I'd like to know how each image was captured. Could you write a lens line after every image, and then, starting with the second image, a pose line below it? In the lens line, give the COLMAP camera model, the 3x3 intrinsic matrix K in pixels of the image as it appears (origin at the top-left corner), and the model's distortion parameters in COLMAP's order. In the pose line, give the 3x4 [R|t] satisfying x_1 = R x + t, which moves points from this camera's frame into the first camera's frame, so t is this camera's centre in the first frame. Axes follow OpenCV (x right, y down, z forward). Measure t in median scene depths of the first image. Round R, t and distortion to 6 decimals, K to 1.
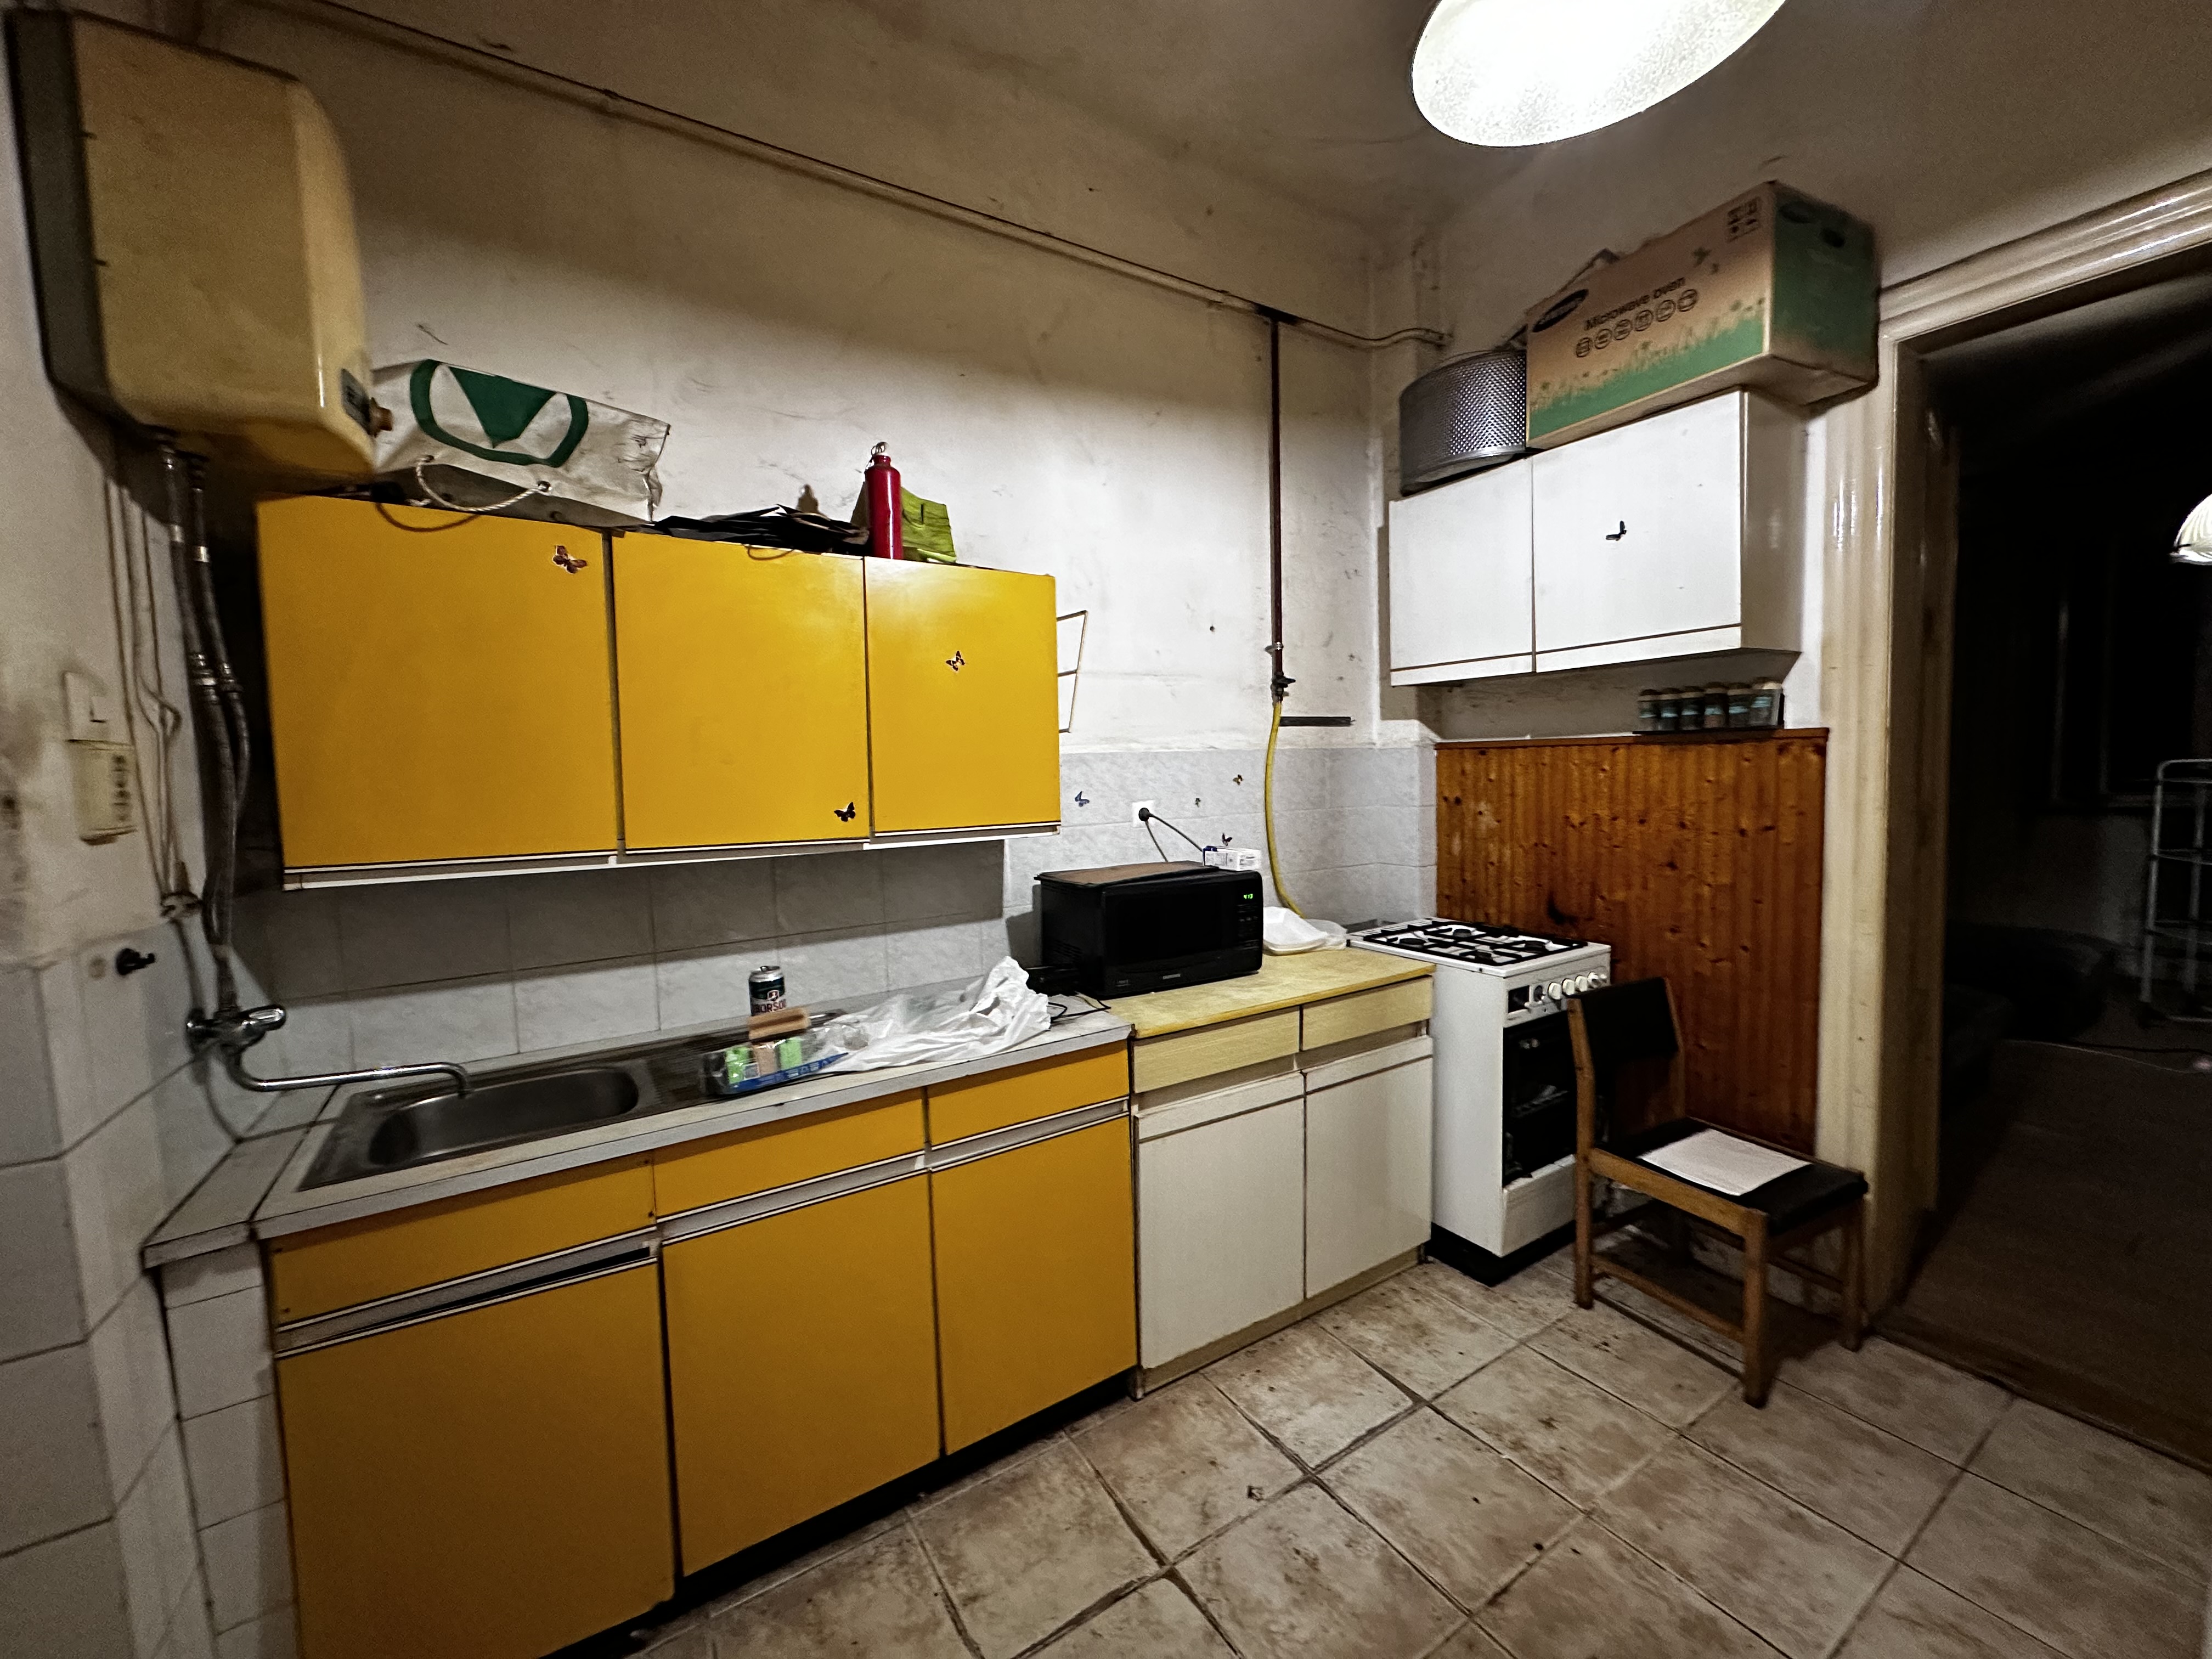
lens RADIAL K [[878.0, 0, 1099.6], [0, 878.0, 827.8], [0, 0, 1]] dist [-0.001528, 0.000550]
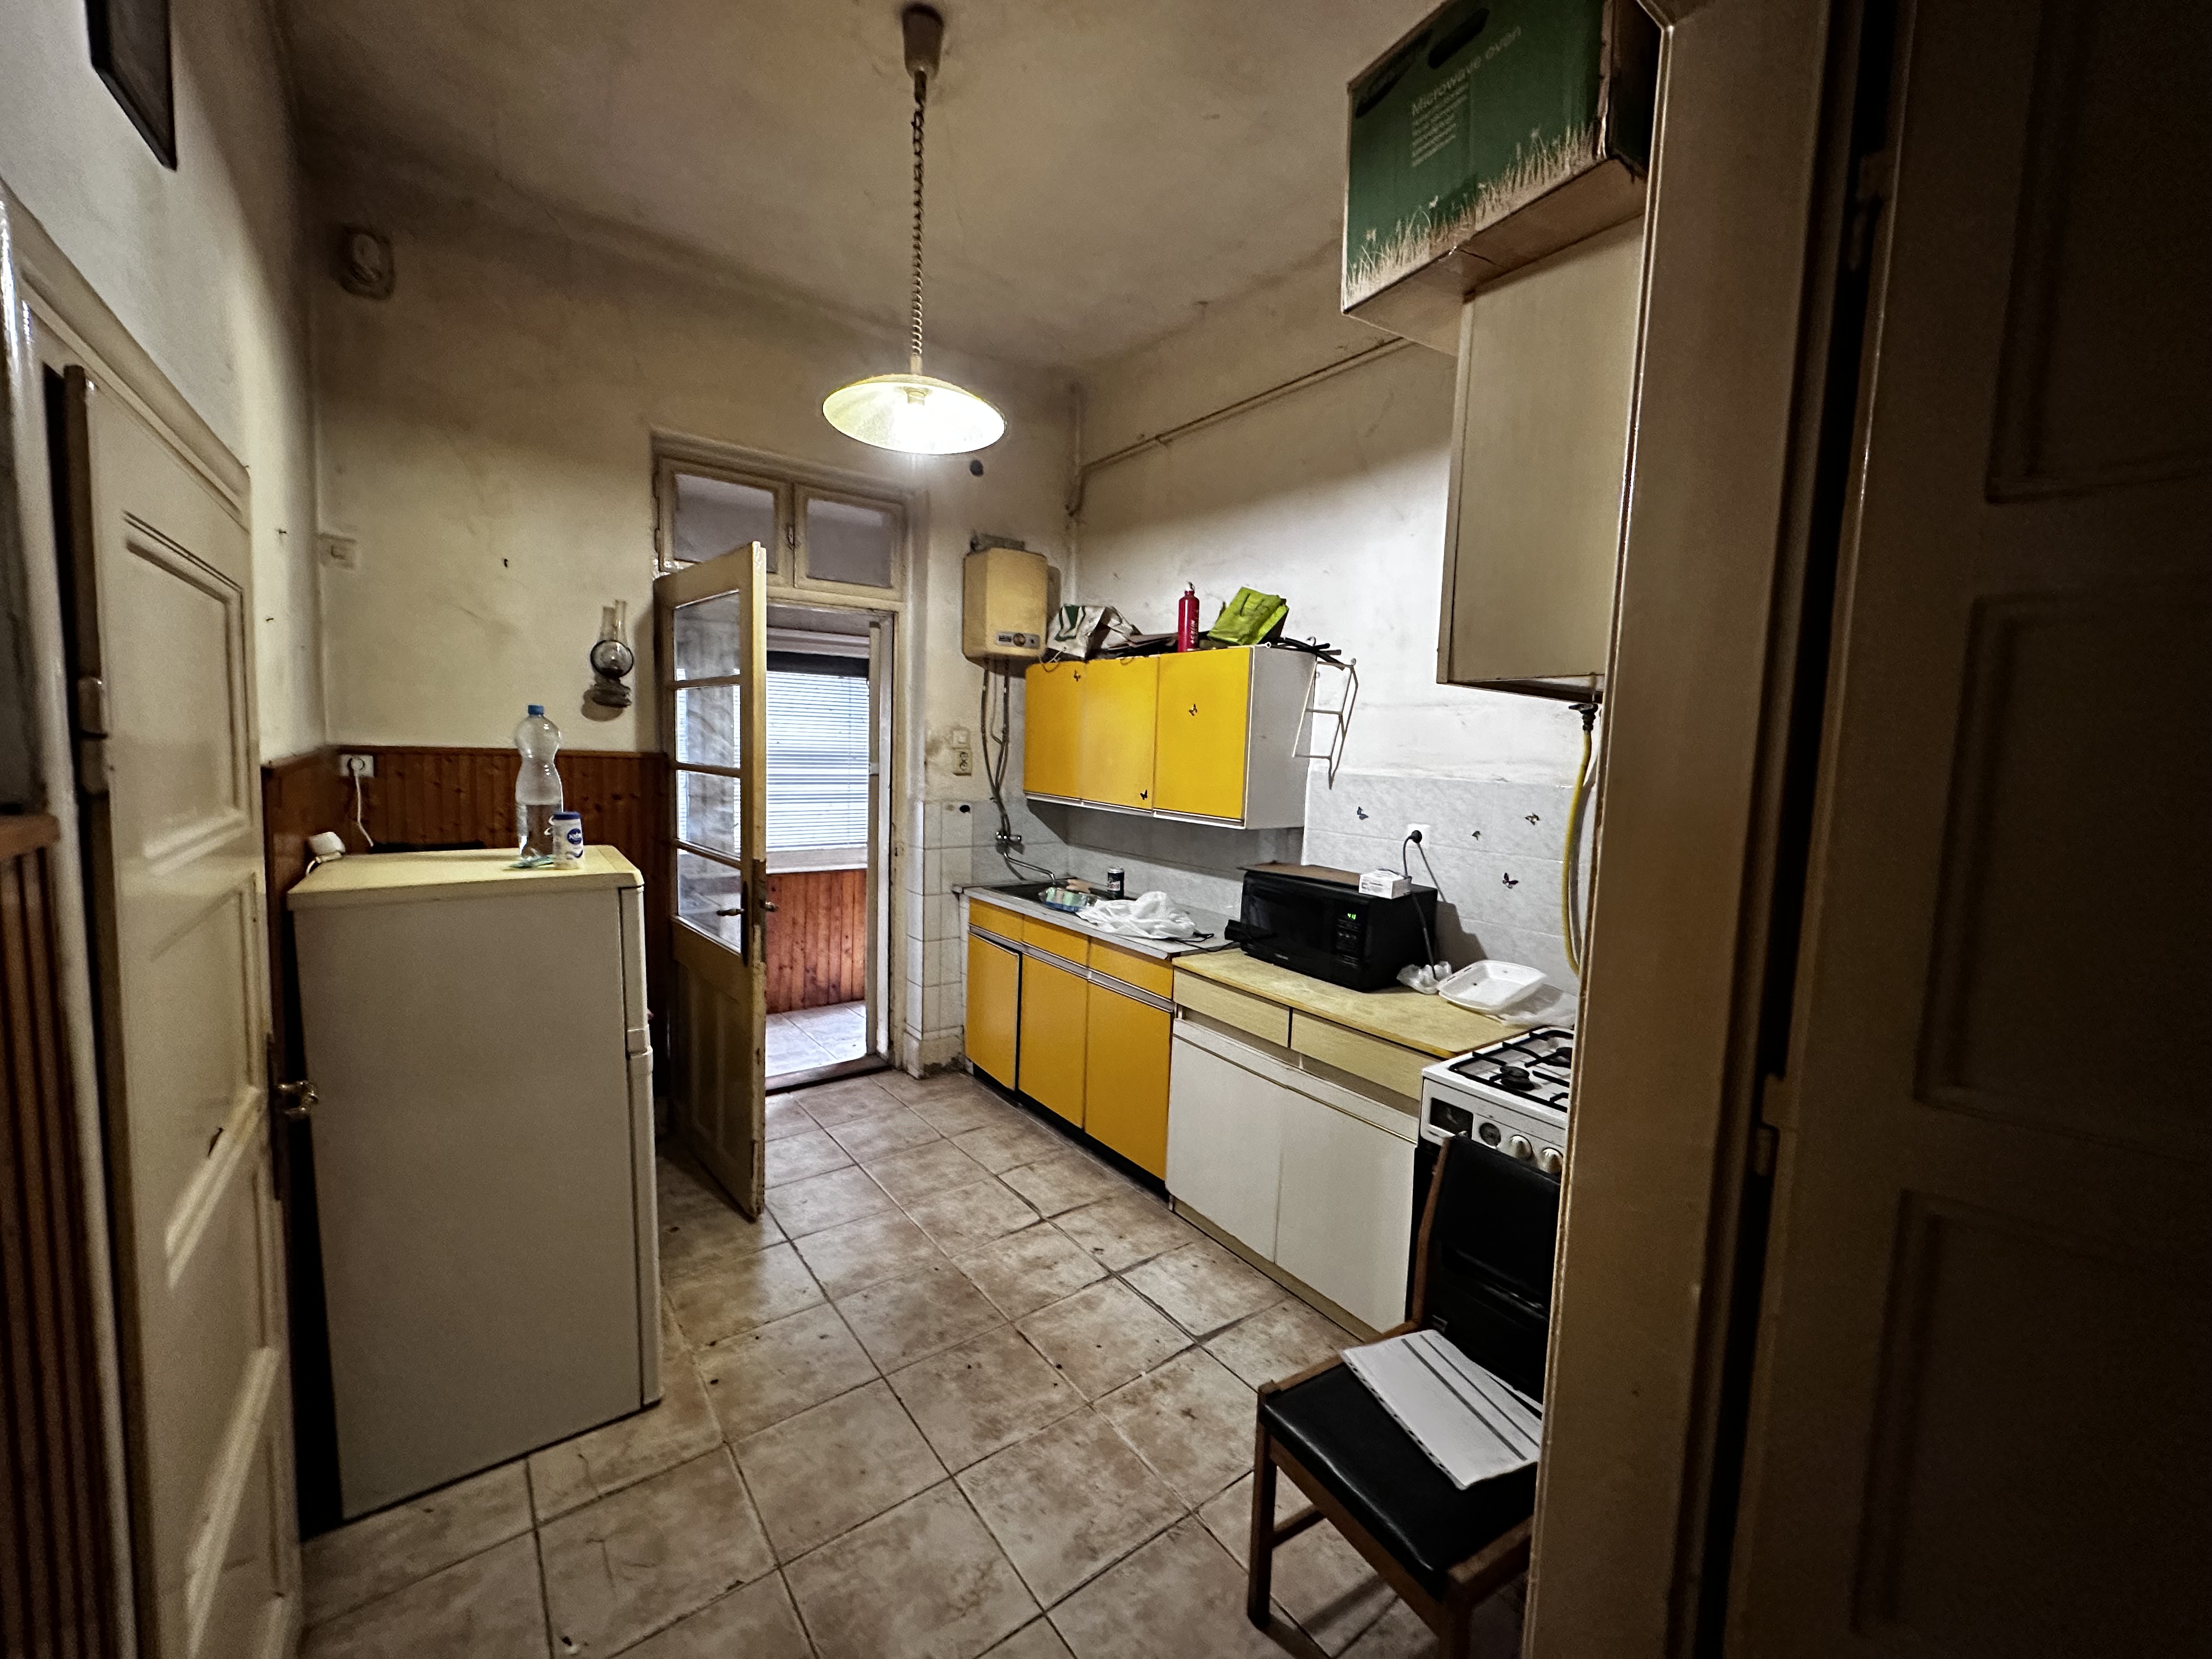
lens RADIAL K [[878.0, 0, 1118.4], [0, 878.0, 834.6], [0, 0, 1]] dist [-0.001528, 0.000550]
pose [[0.093048, 0.134779, -0.986497, 1.463687], [-0.110407, 0.986082, 0.124308, -0.151024], [0.989521, 0.097349, 0.106634, 0.722899]]
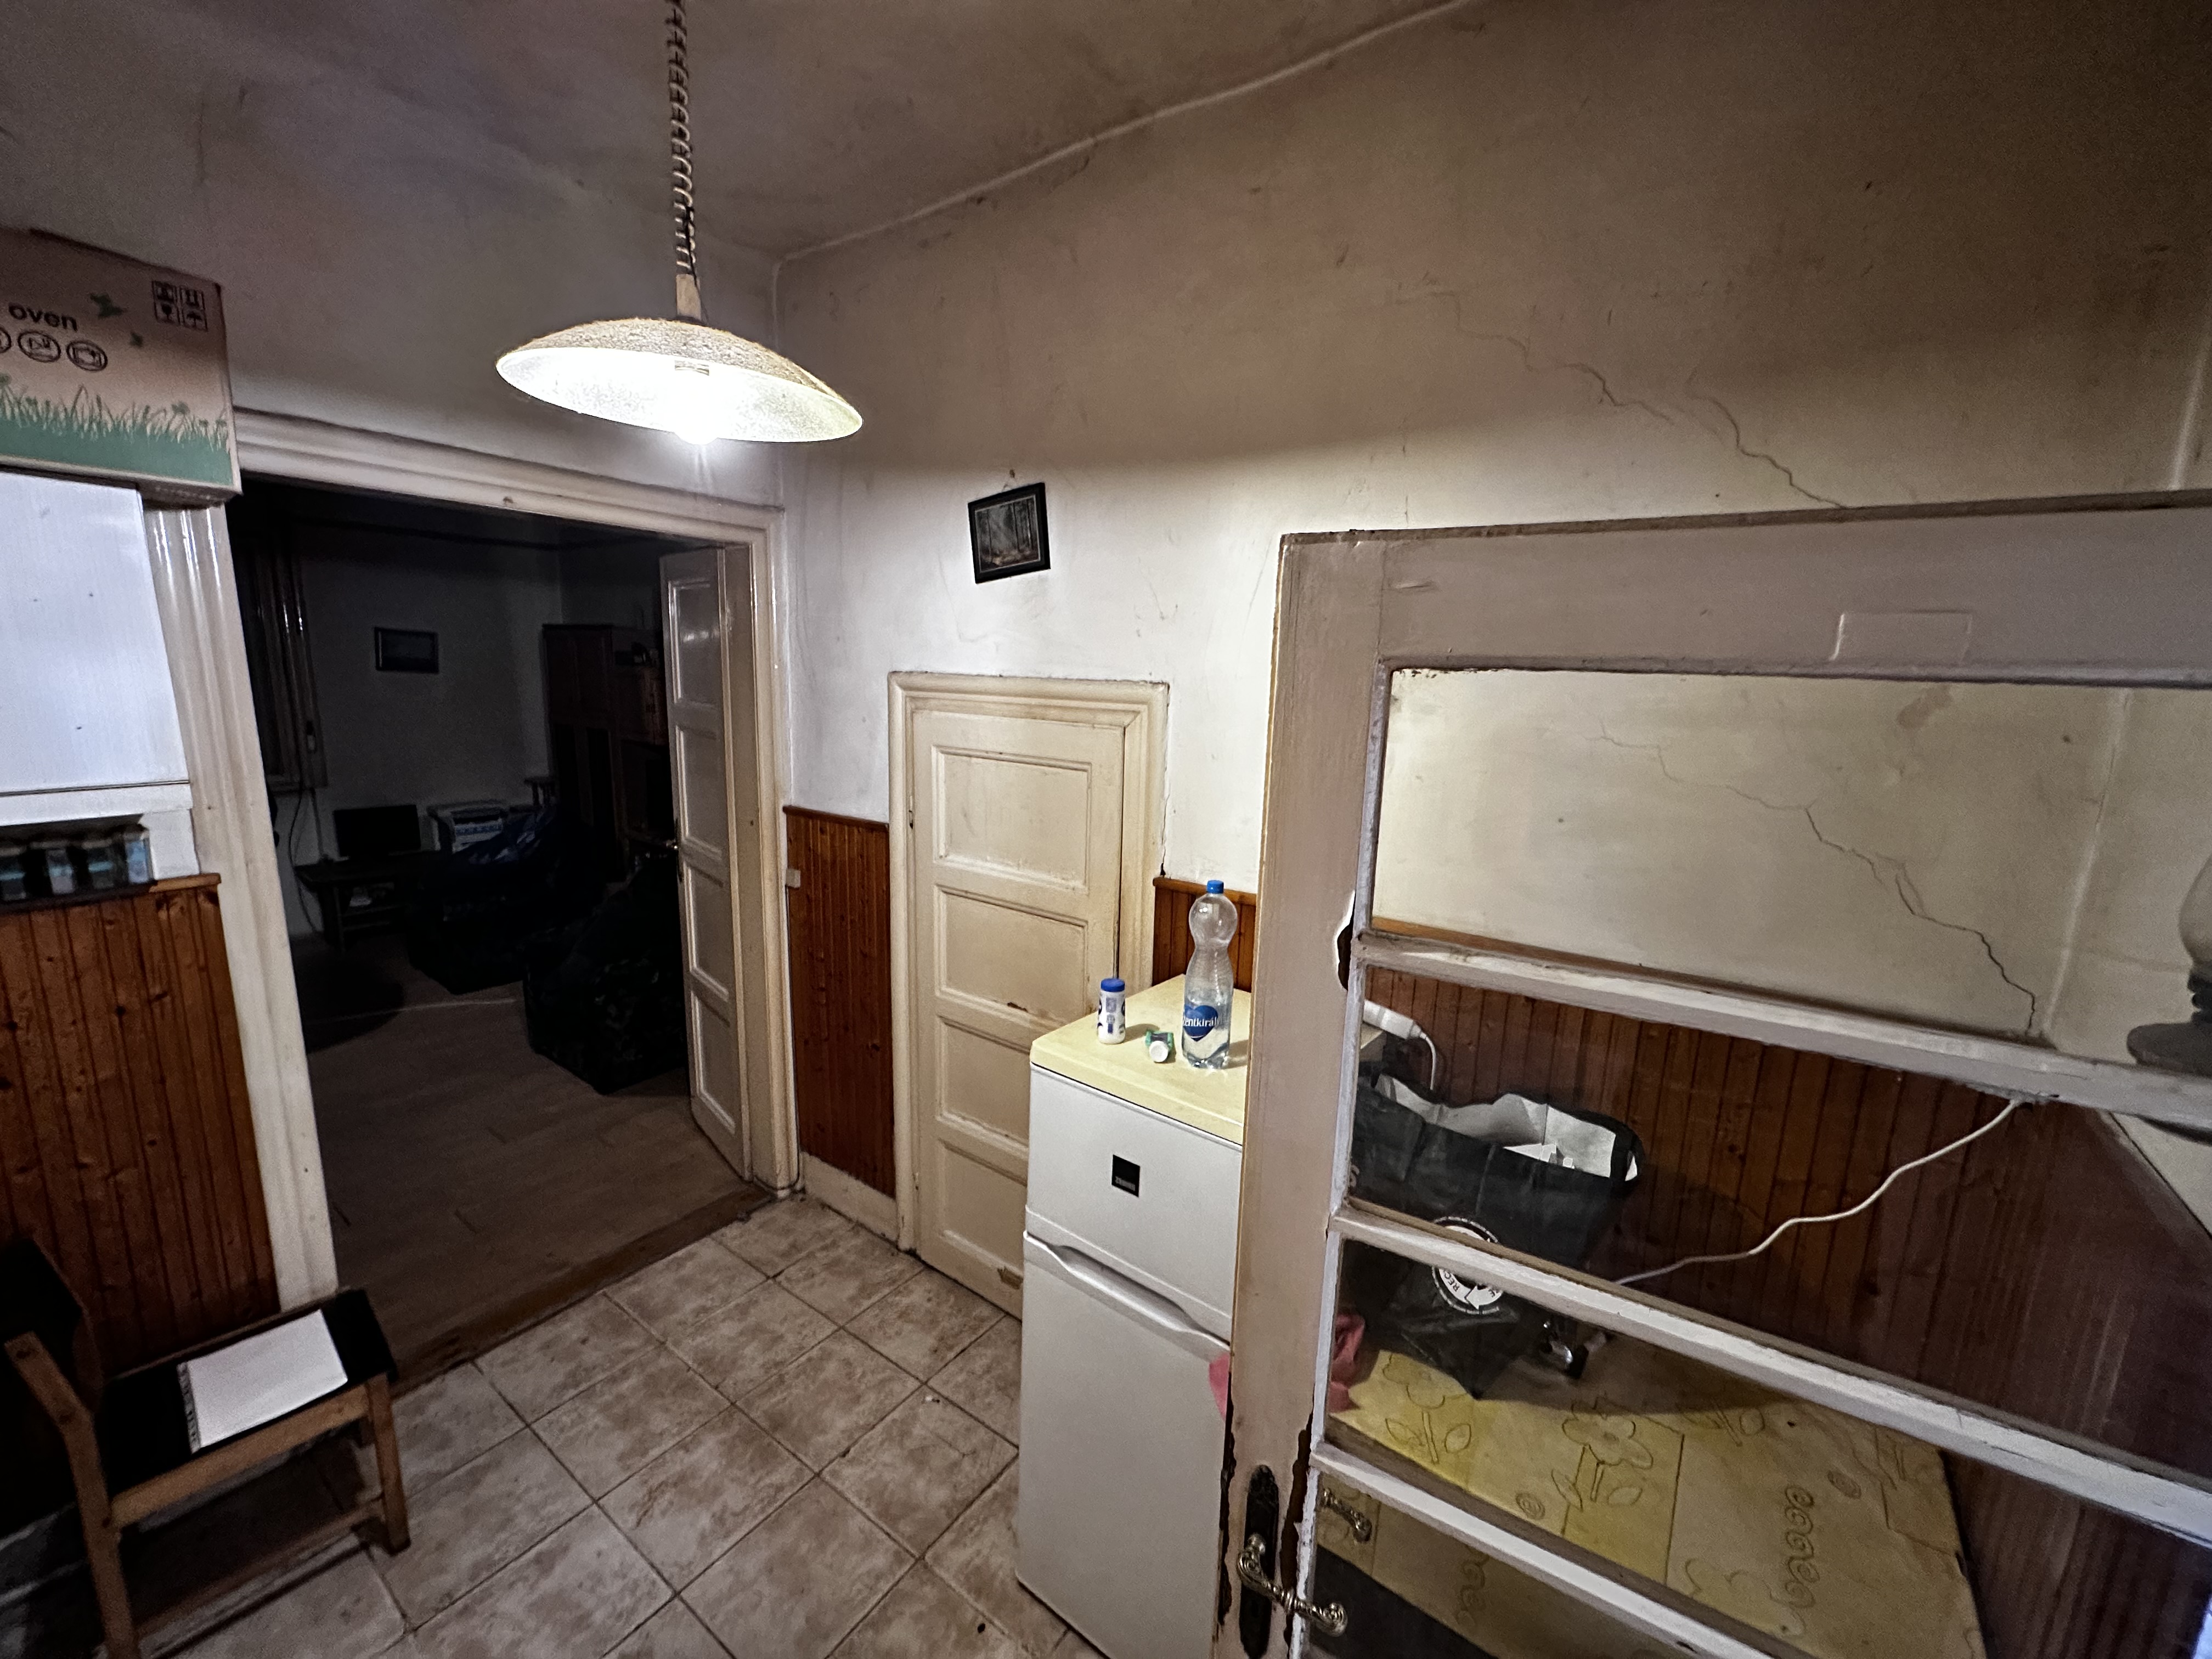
lens RADIAL K [[878.0, 0, 1110.8], [0, 878.0, 827.2], [0, 0, 1]] dist [-0.001528, 0.000550]
pose [[-0.383888, -0.144453, 0.912011, -0.376506], [0.048740, 0.983141, 0.176235, -0.304574], [-0.922092, 0.112106, -0.370375, 0.532183]]
